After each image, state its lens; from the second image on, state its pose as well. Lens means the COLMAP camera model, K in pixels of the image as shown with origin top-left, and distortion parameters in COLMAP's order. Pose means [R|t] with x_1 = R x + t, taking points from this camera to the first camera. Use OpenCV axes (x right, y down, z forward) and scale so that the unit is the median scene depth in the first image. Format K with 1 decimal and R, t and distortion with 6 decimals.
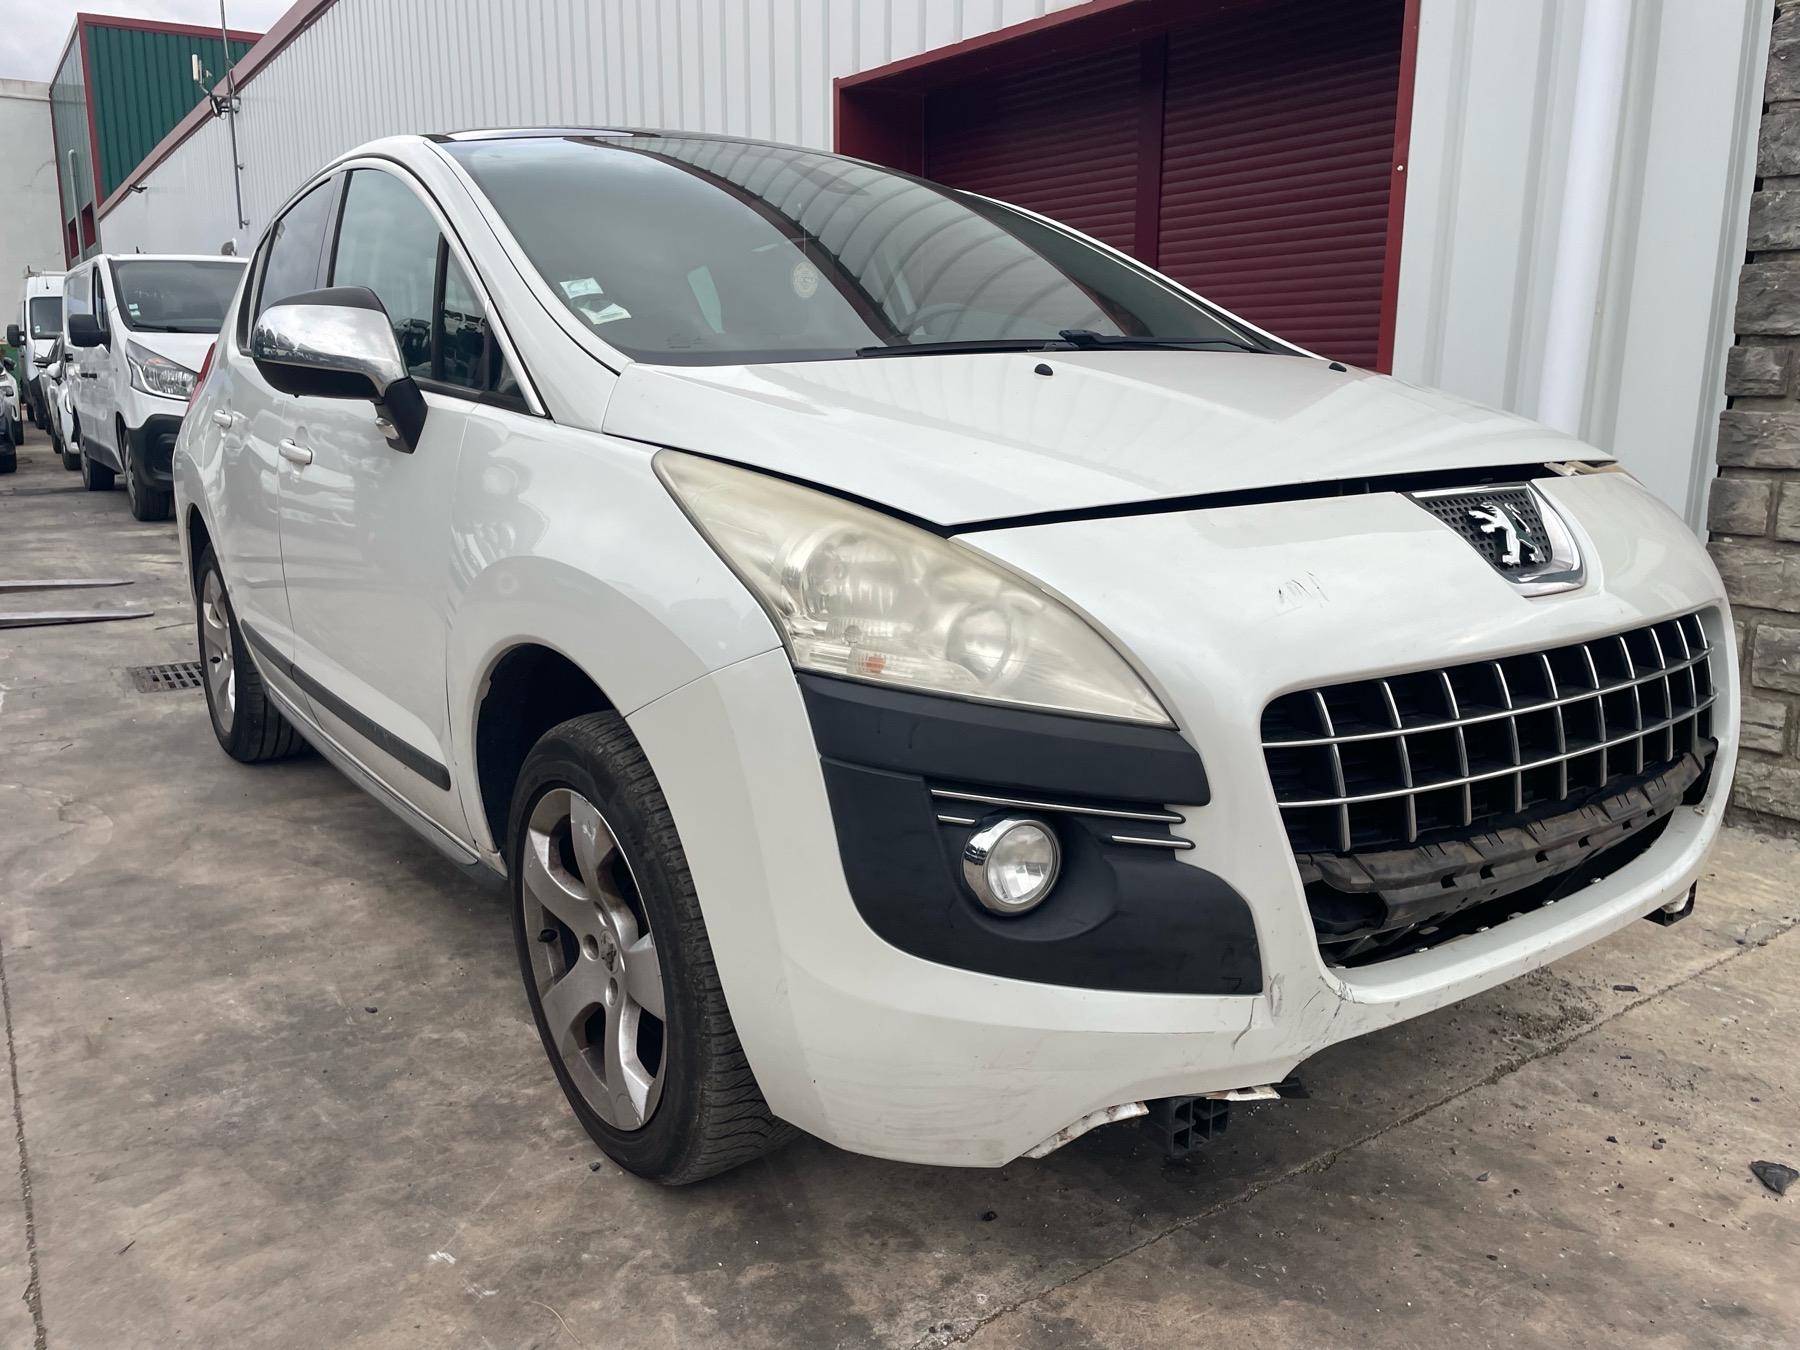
lens RADIAL K [[1364.7, 0, 912.0], [0, 1364.7, 665.0], [0, 0, 1]] dist [0.078954, -0.102381]
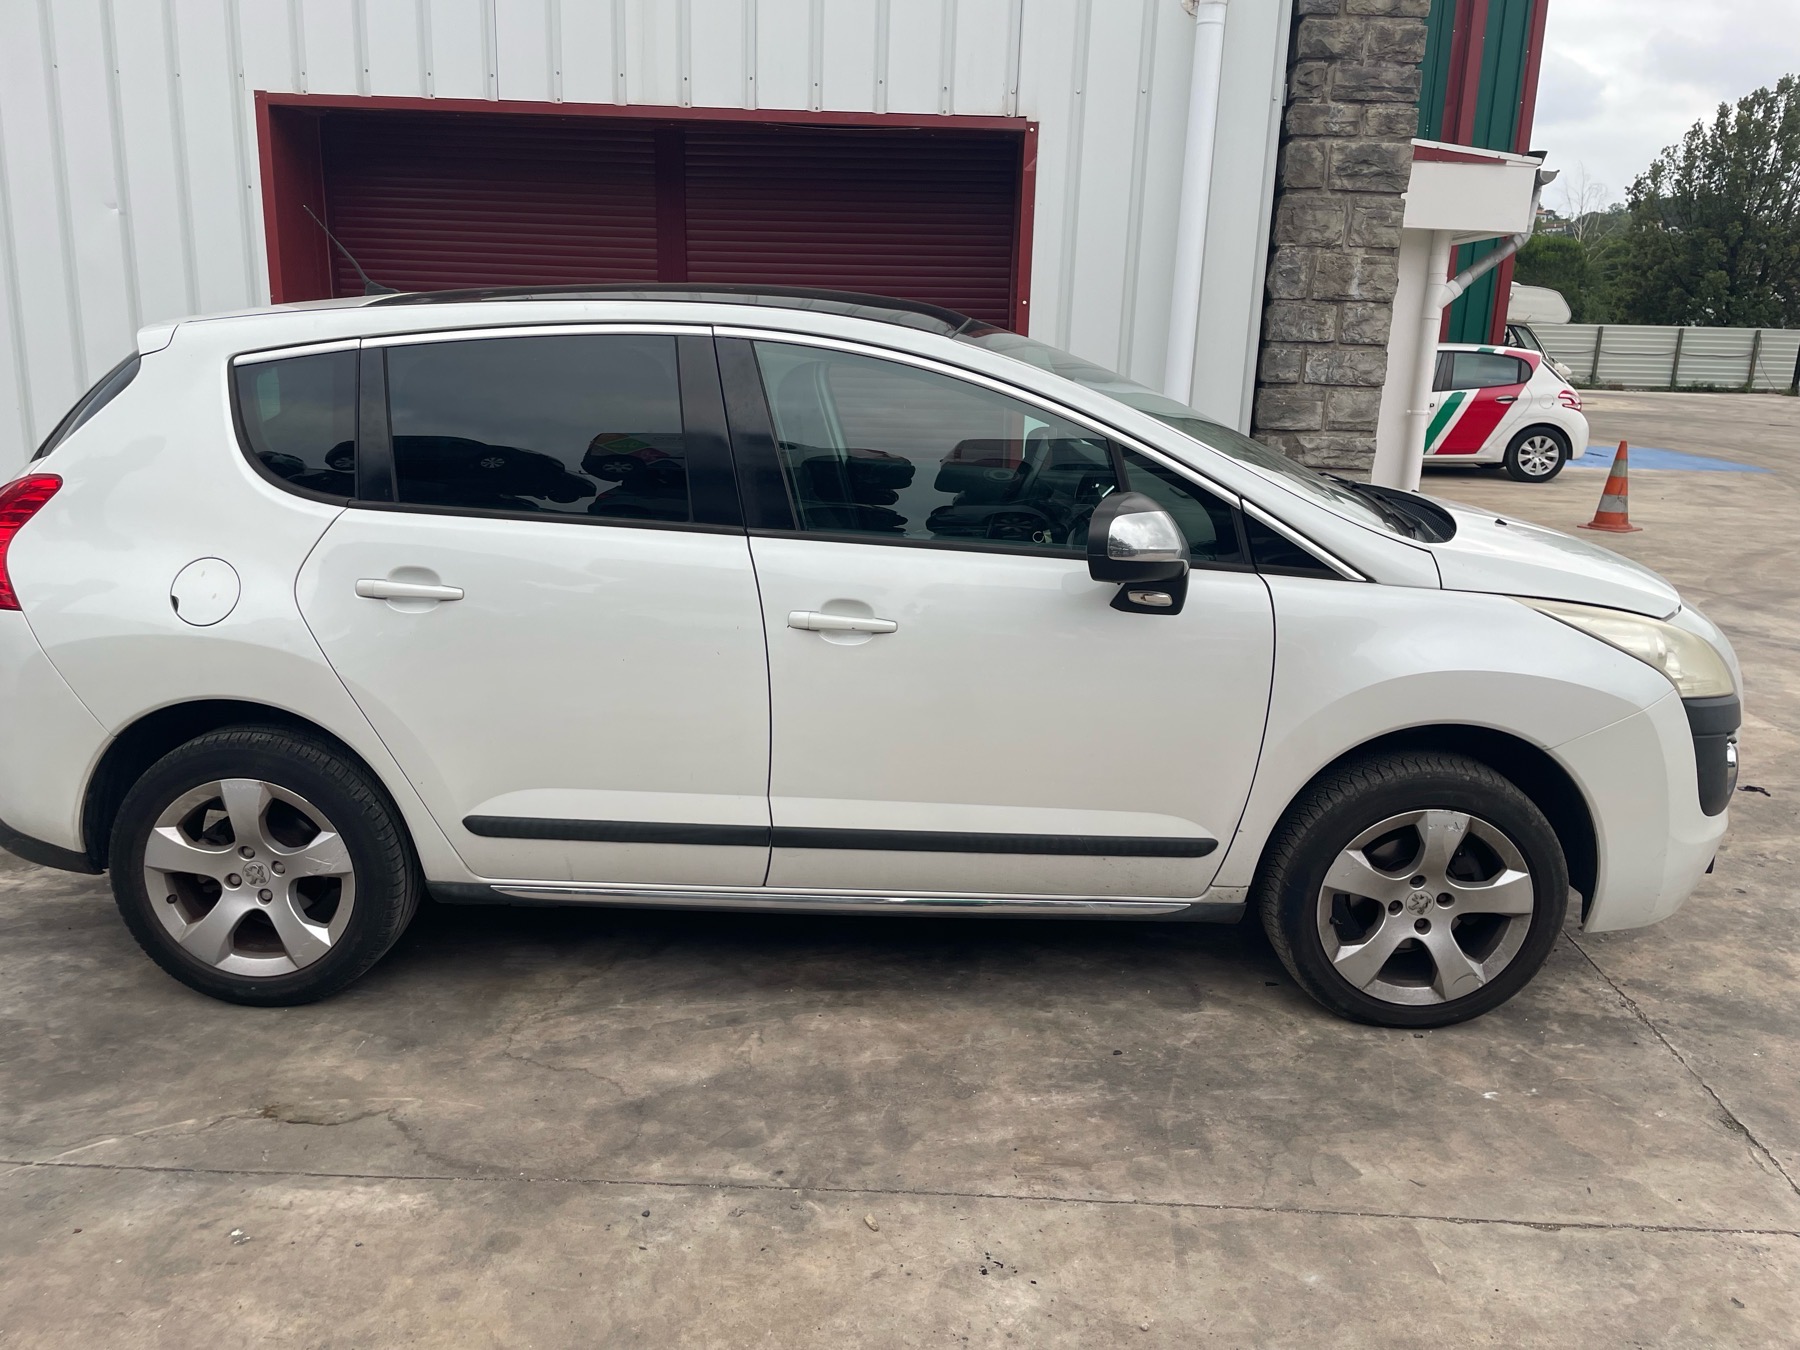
lens RADIAL K [[1364.7, 0, 918.7], [0, 1364.7, 673.5], [0, 0, 1]] dist [0.078954, -0.102381]
pose [[0.602004, -0.184081, 0.776985, -1.460276], [0.145724, 0.982050, 0.119759, -0.275438], [-0.785083, 0.041130, 0.618023, 0.367942]]
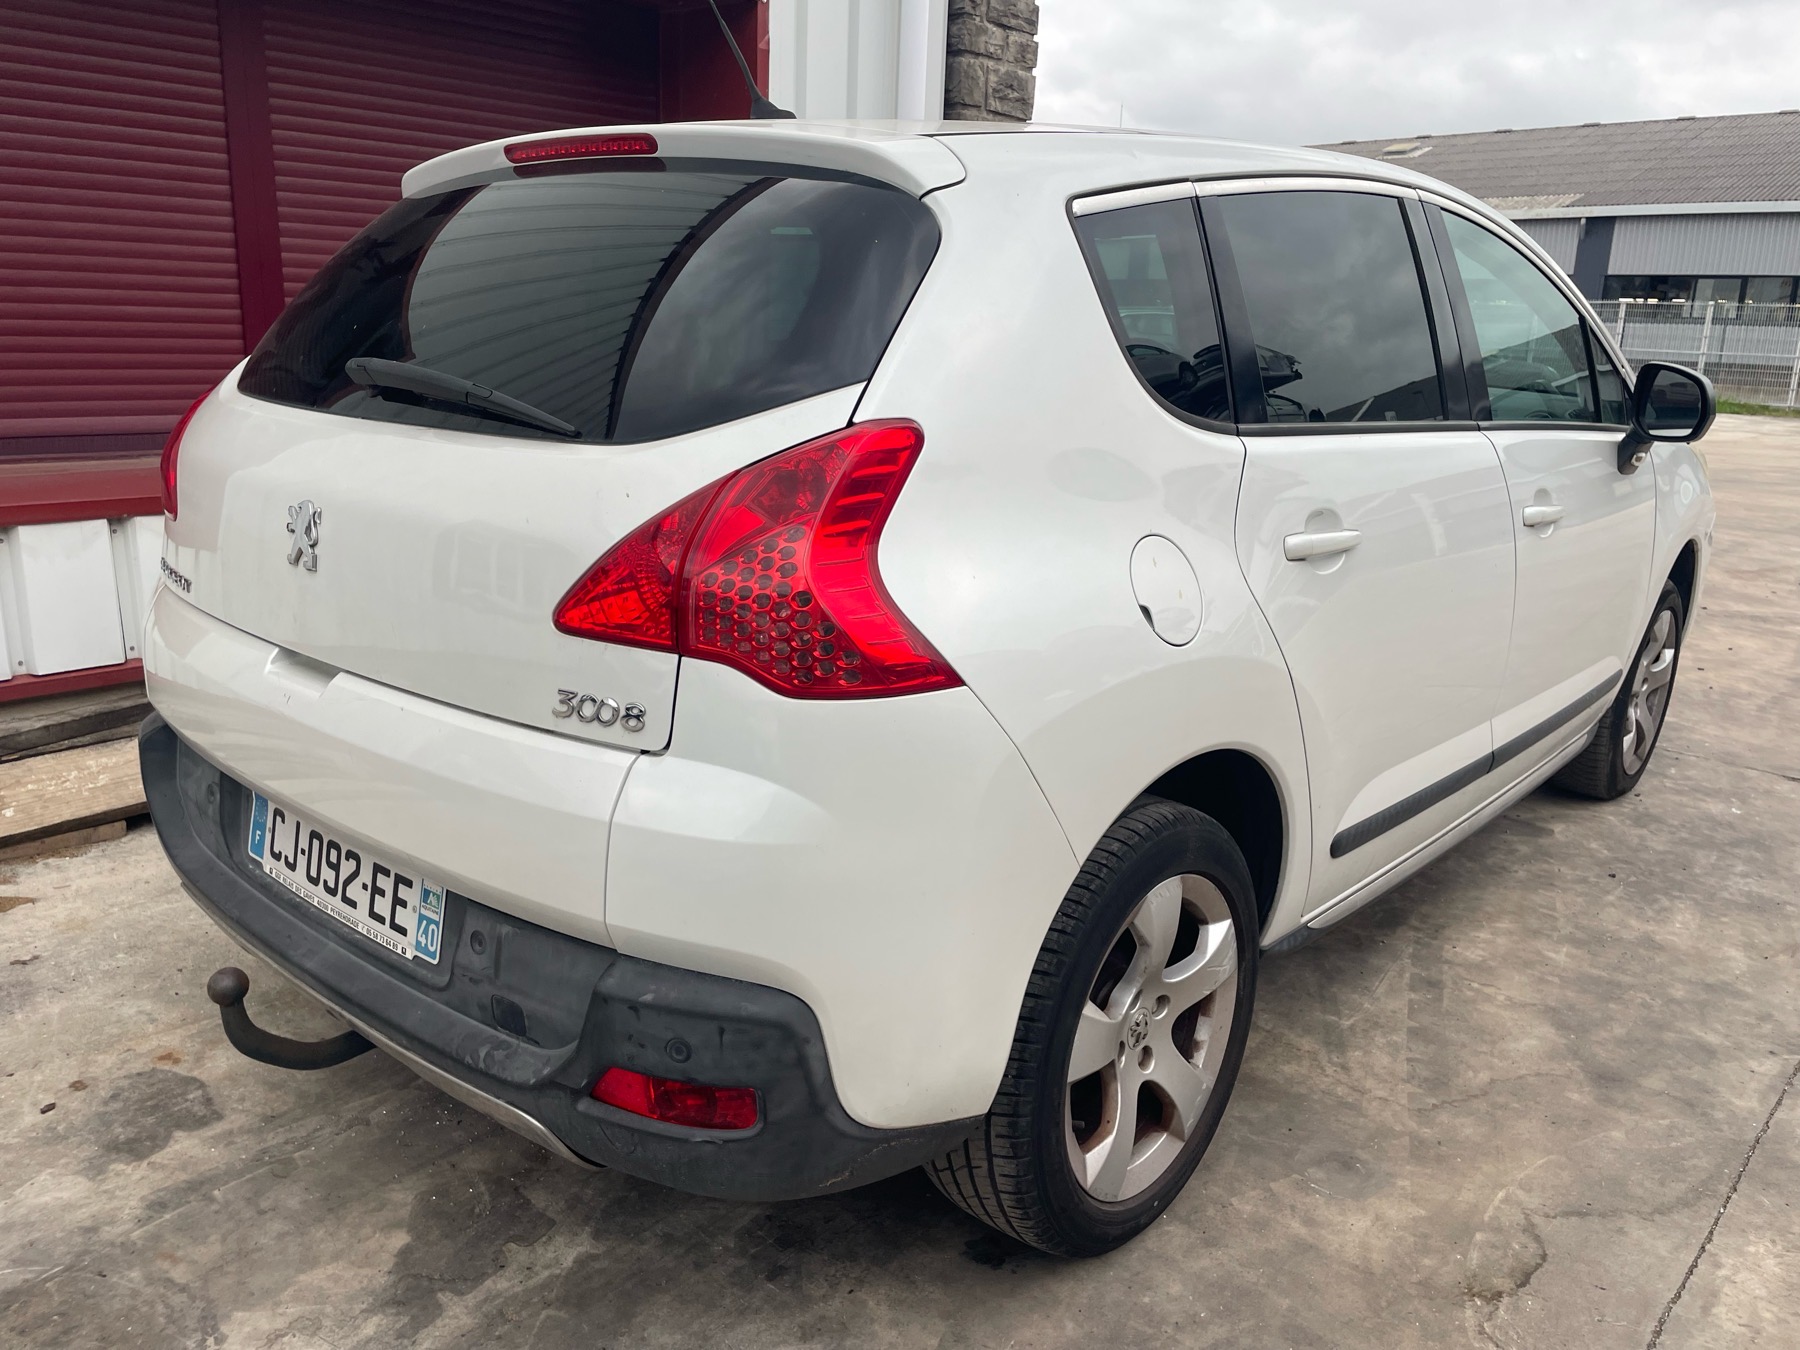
lens RADIAL K [[1364.7, 0, 908.5], [0, 1364.7, 659.6], [0, 0, 1]] dist [0.078954, -0.102381]
pose [[-0.223291, -0.245020, 0.943454, -1.552809], [0.177237, 0.941552, 0.286473, -0.499717], [-0.958503, 0.231182, -0.166813, 1.933395]]
